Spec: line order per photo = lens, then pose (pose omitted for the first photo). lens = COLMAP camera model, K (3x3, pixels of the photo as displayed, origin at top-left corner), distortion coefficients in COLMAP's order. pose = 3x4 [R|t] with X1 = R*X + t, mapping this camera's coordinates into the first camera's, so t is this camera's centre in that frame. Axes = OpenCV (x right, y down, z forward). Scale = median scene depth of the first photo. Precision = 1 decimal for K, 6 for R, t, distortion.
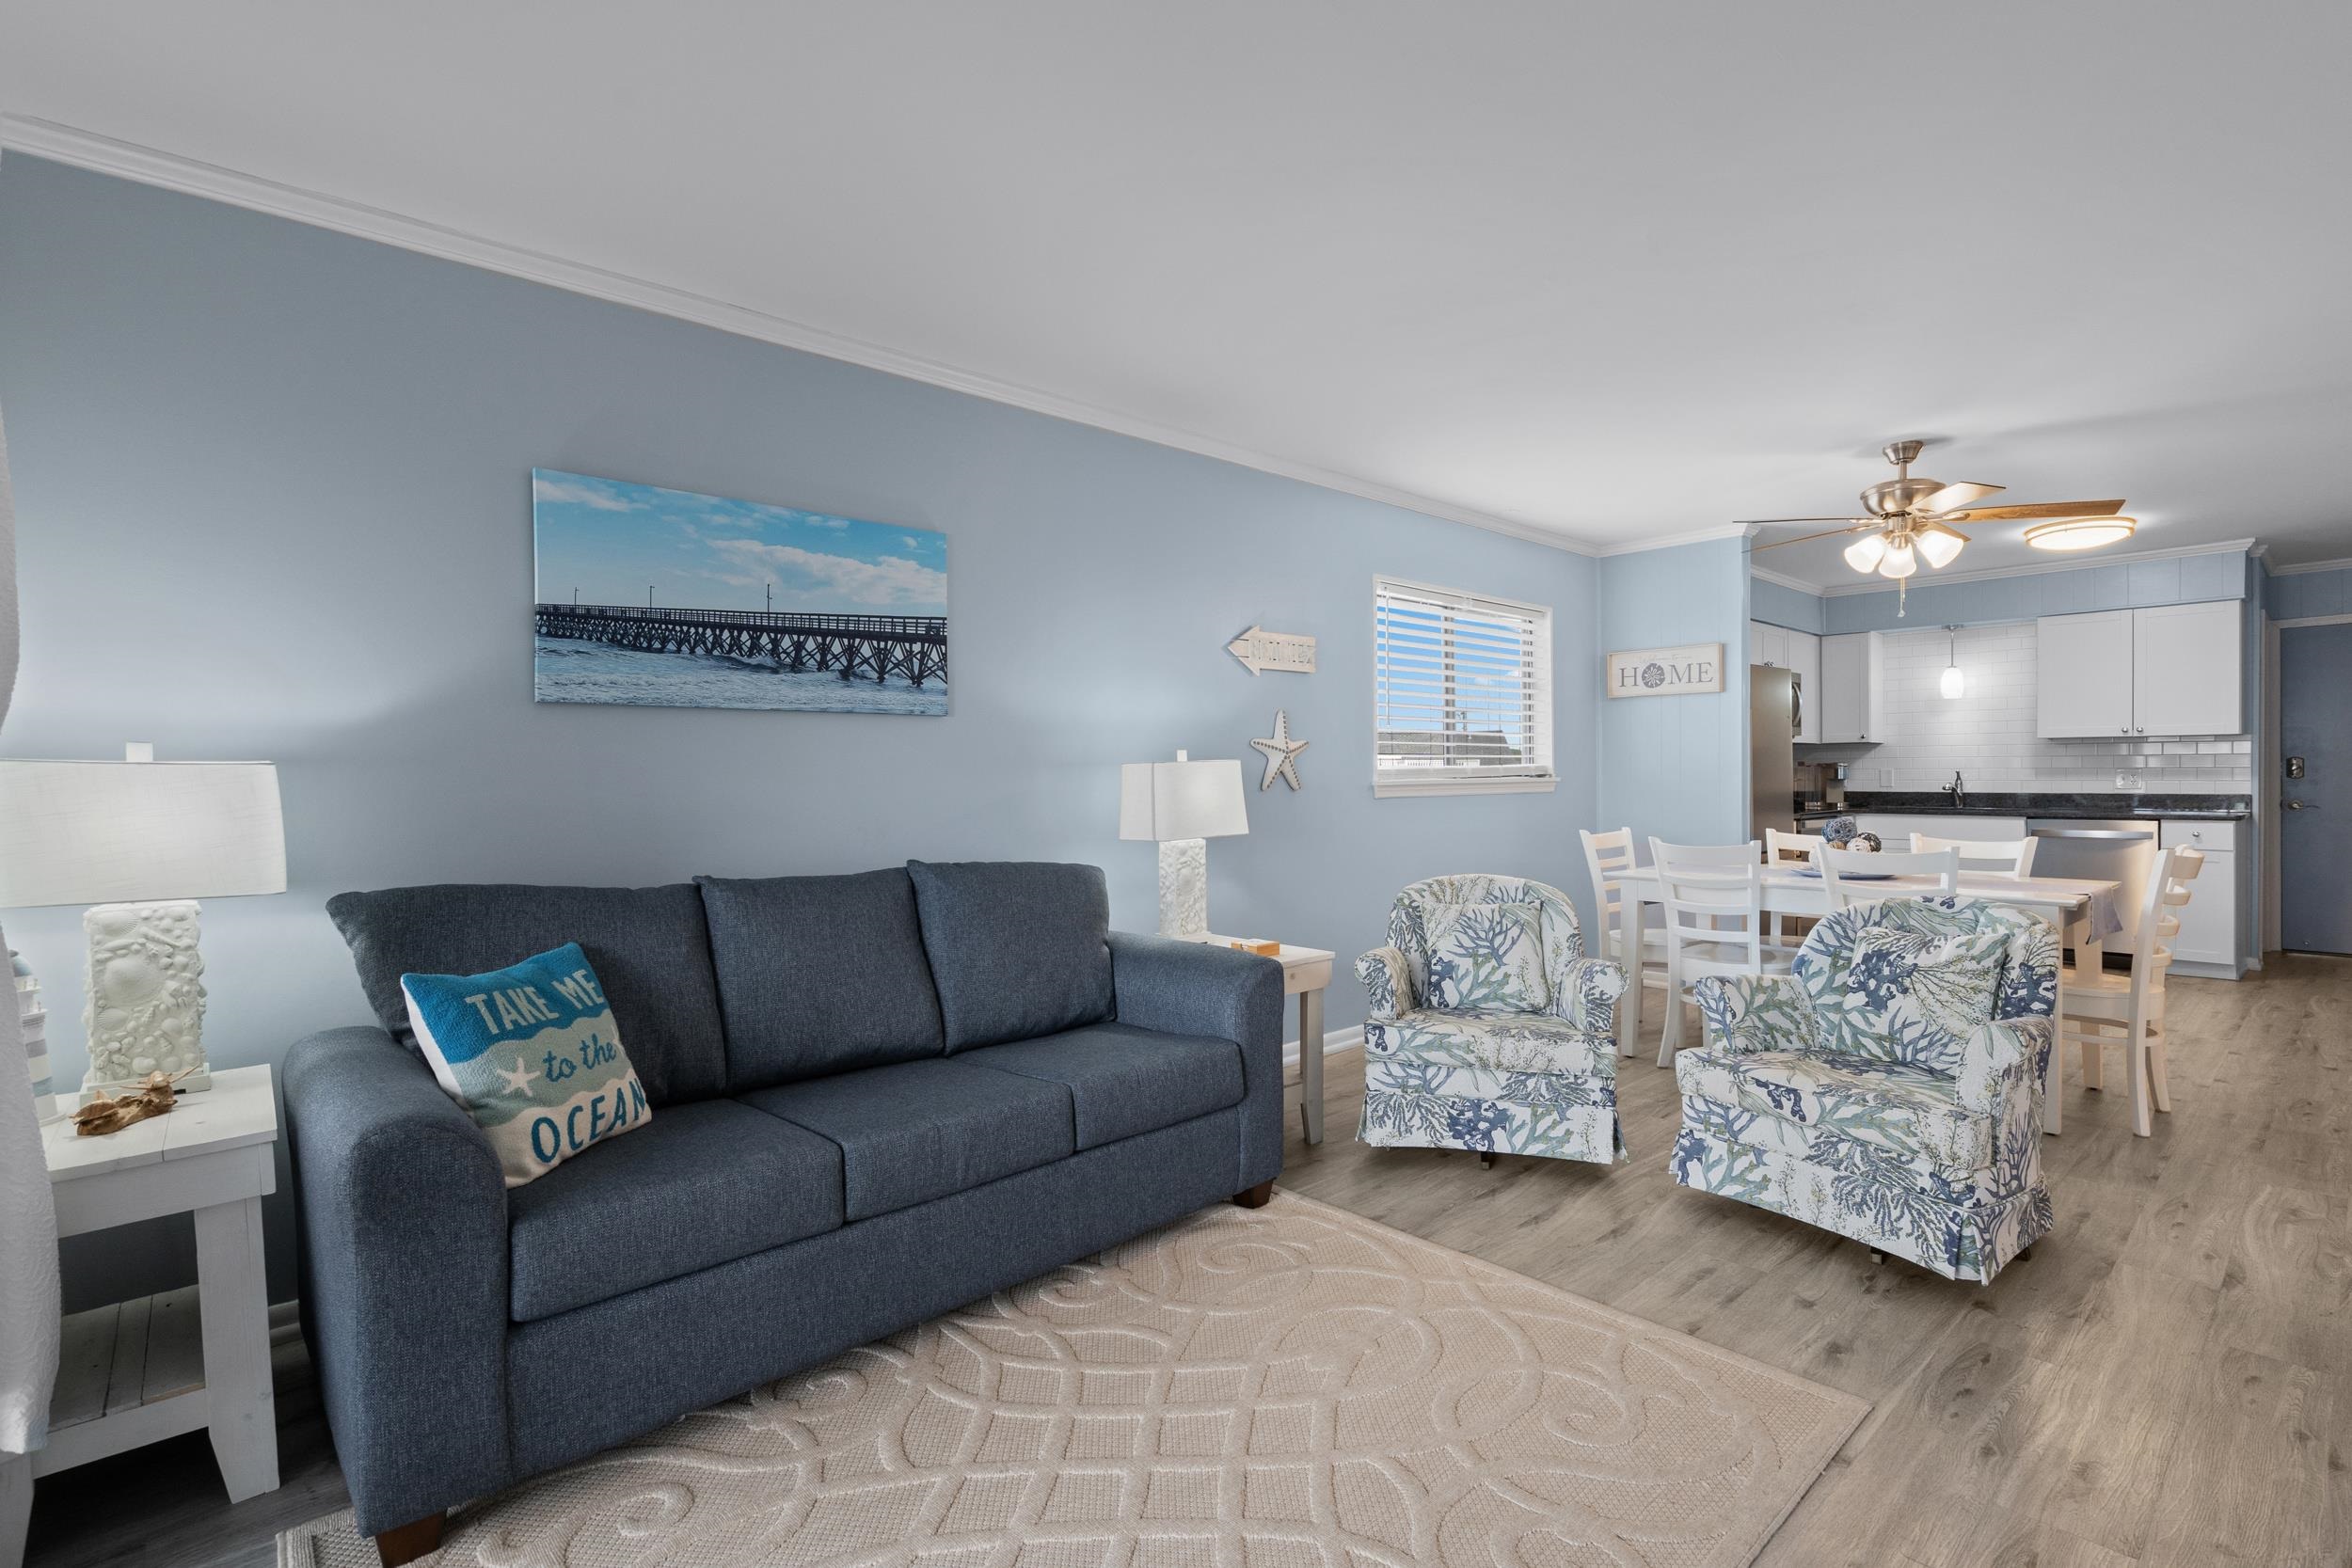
lens RADIAL K [[1095.5, 0, 1161.1], [0, 1095.5, 775.4], [0, 0, 1]] dist [0.002061, 0.000676]
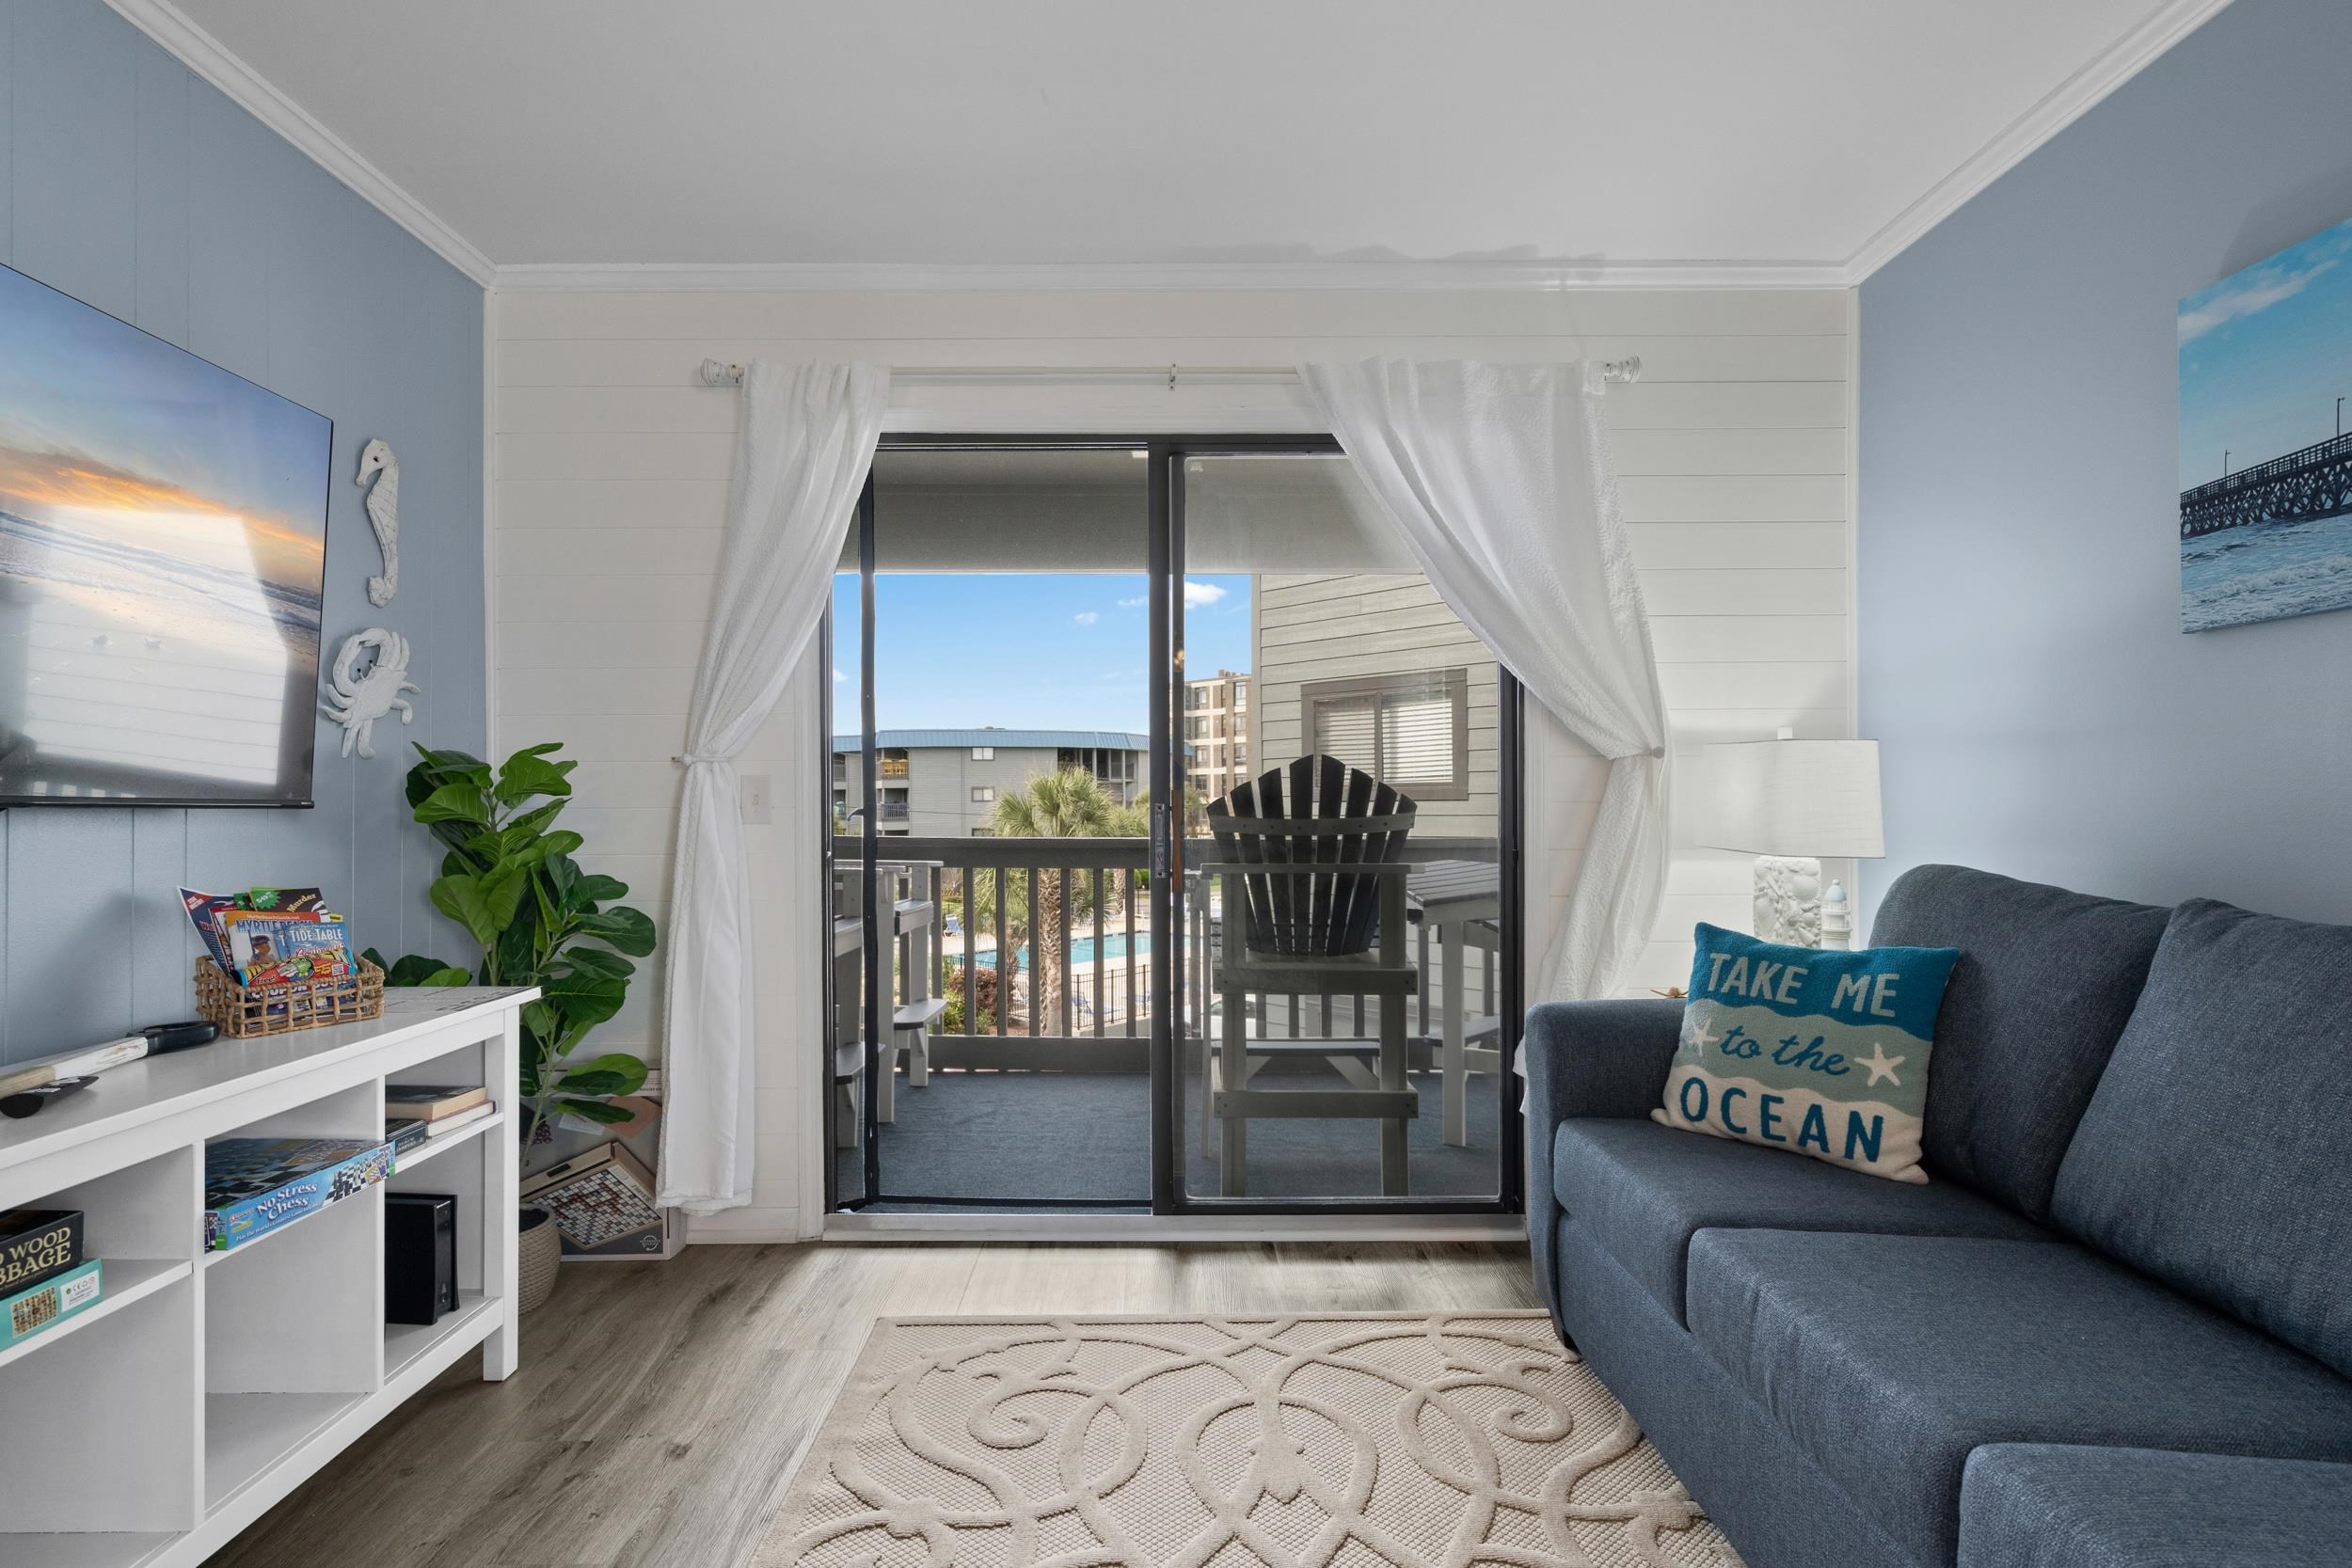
lens RADIAL K [[1160.0, 0, 1173.5], [0, 1160.0, 792.4], [0, 0, 1]] dist [0.001958, 0.000659]
pose [[-0.658194, 0.008965, -0.752795, 0.368982], [0.009441, 0.999949, 0.003653, 0.023587], [0.752789, -0.004703, -0.658245, 0.870845]]
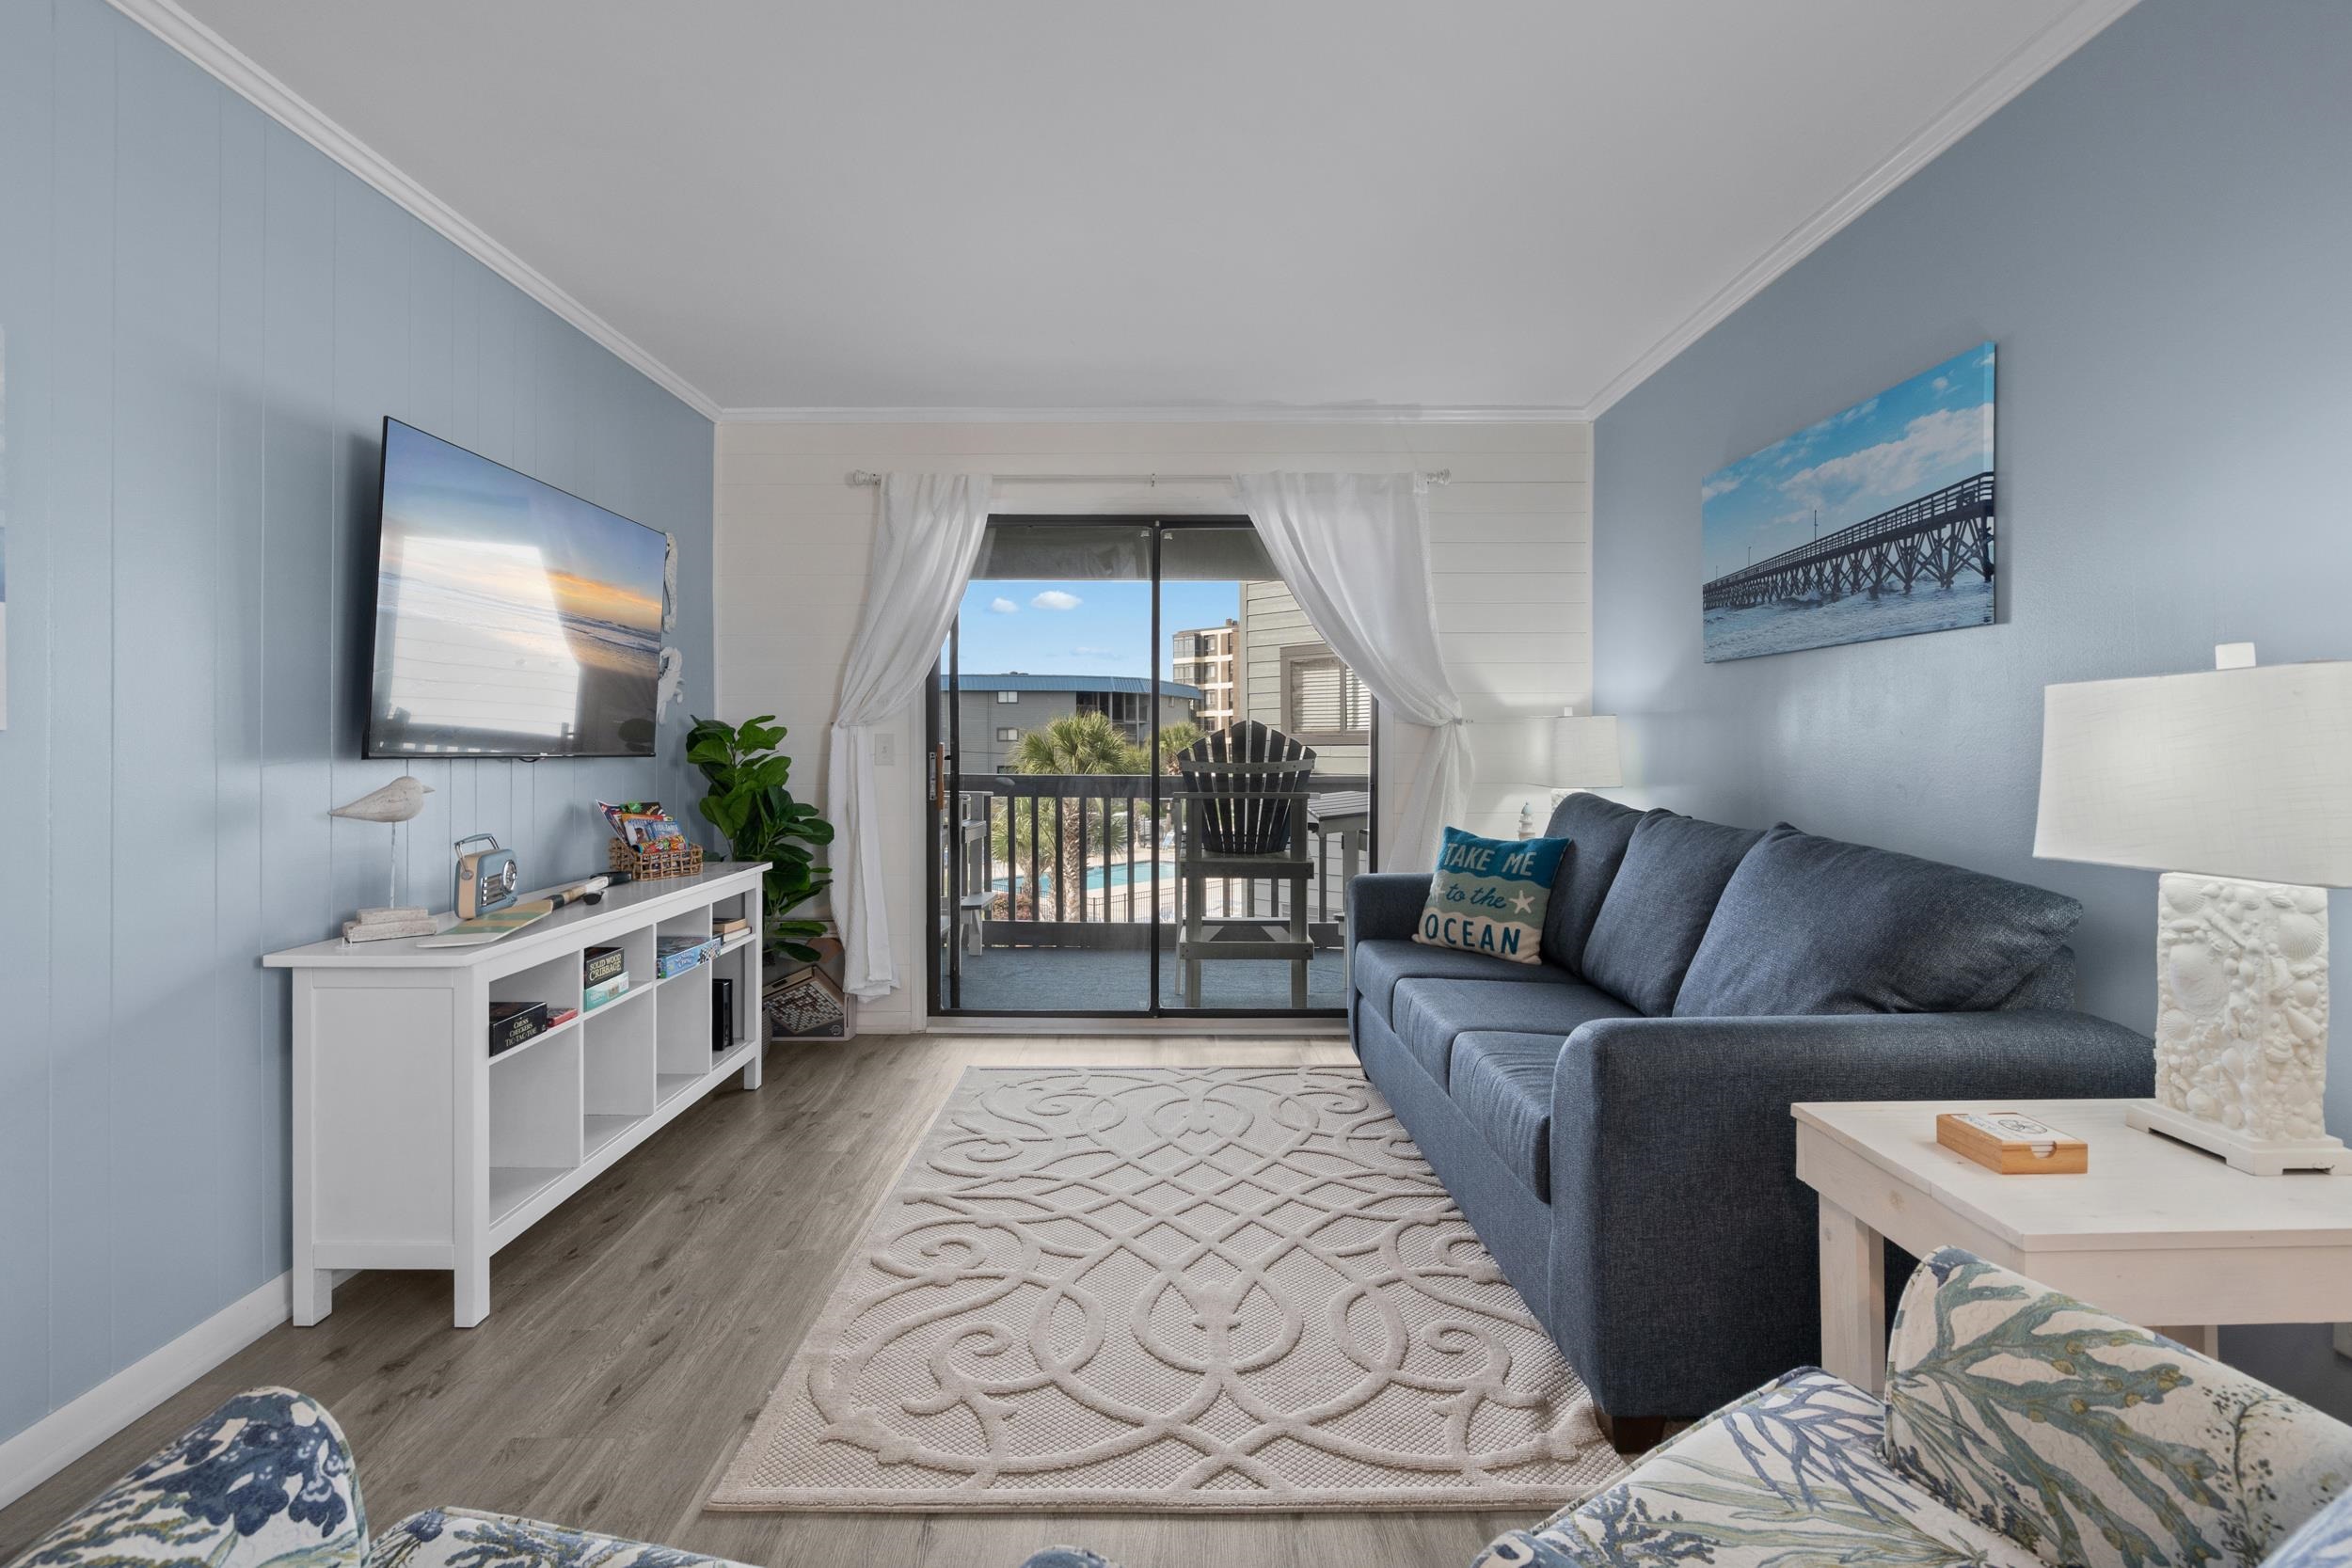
lens RADIAL K [[1088.3, 0, 1161.9], [0, 1088.3, 733.9], [0, 0, 1]] dist [-0.000669, -0.000212]
pose [[-0.674111, 0.007803, -0.738589, 0.677152], [0.006301, 0.999969, 0.004813, 0.004631], [0.738603, -0.001409, -0.674139, 1.197658]]
